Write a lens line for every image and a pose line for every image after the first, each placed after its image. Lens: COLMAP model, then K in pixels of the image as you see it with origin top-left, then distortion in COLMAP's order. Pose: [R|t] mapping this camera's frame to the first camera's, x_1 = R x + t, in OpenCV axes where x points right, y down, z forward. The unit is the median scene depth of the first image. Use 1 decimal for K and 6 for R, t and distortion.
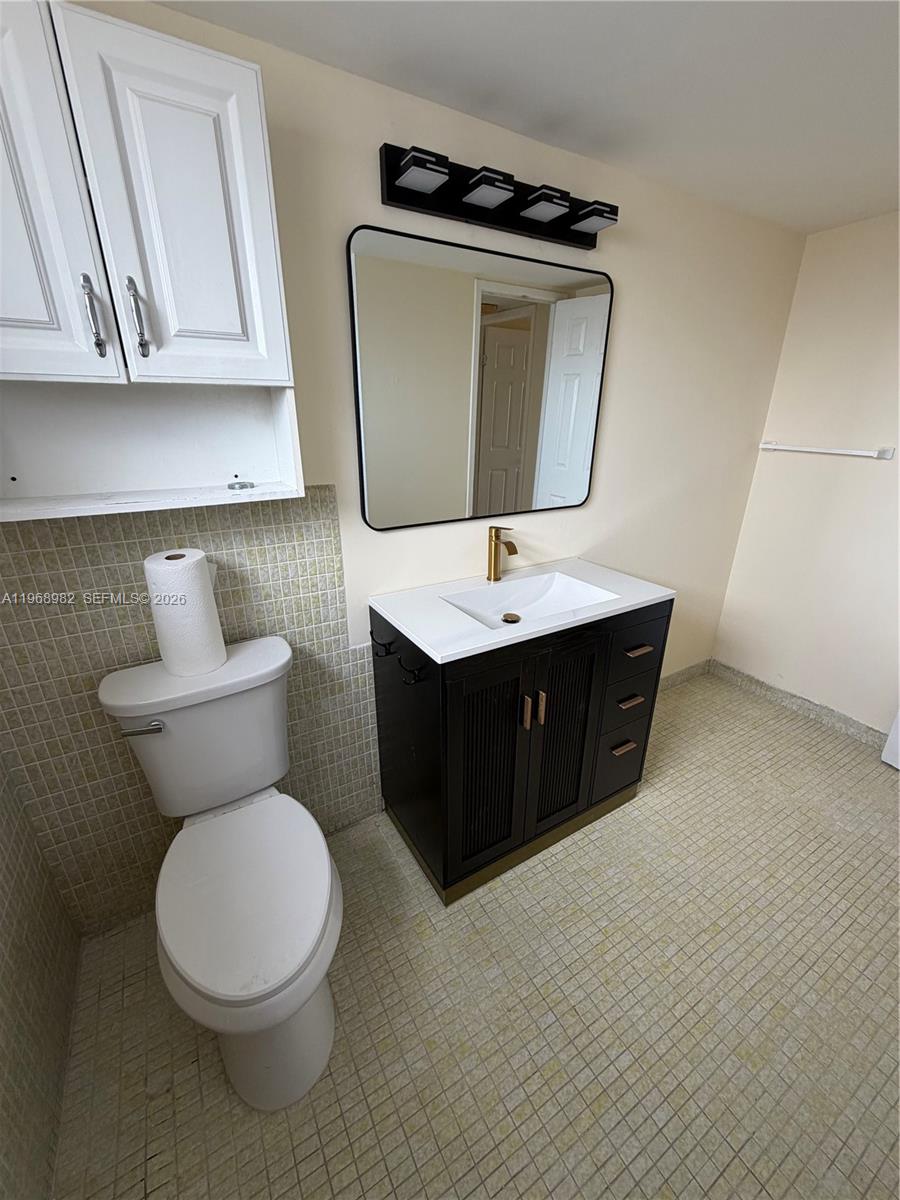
lens RADIAL K [[476.0, 0, 455.0], [0, 476.0, 597.2], [0, 0, 1]] dist [-0.001009, -0.000005]
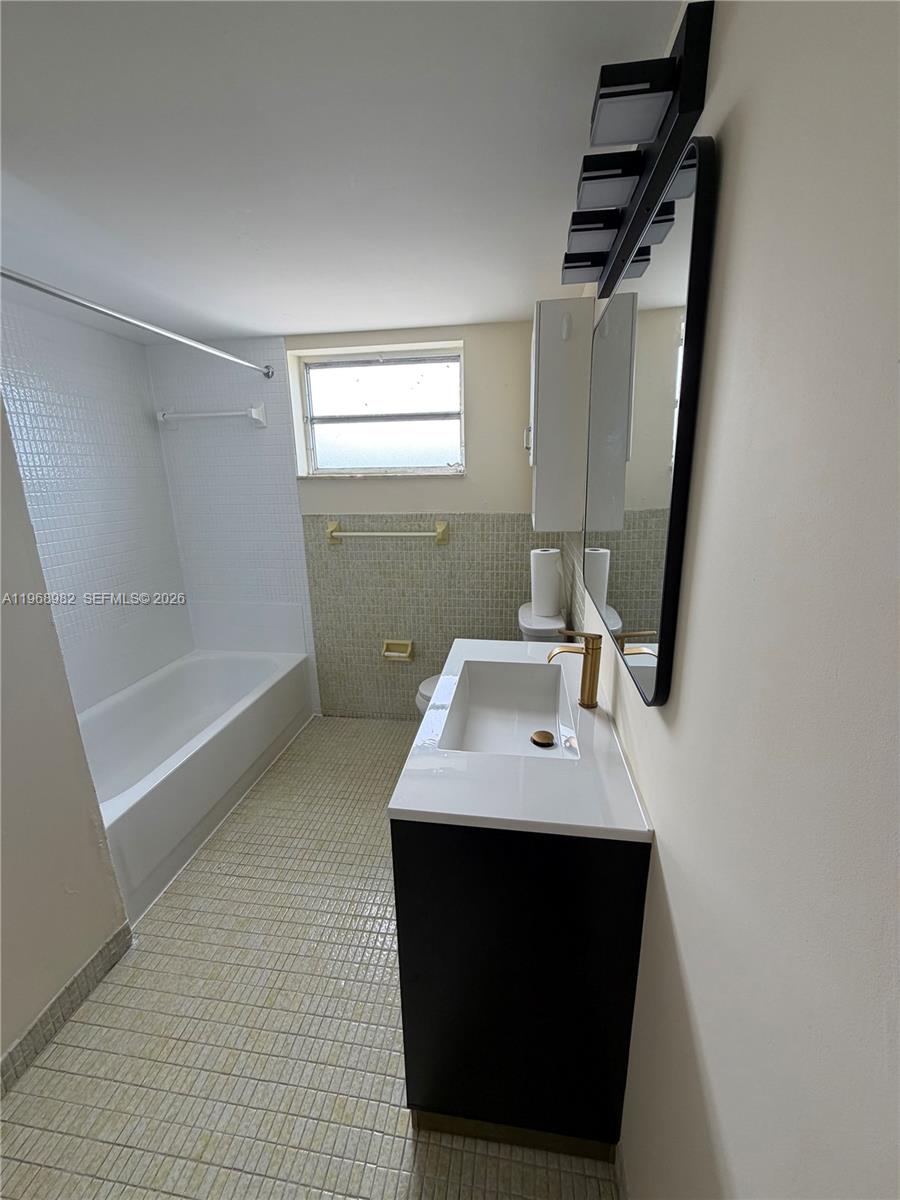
lens RADIAL K [[476.0, 0, 447.7], [0, 476.0, 598.8], [0, 0, 1]] dist [-0.001009, -0.000005]
pose [[-0.629526, 0.216000, -0.746352, 0.867276], [-0.259584, 0.846917, 0.464056, -0.546126], [0.732334, 0.485876, -0.477086, 1.322526]]
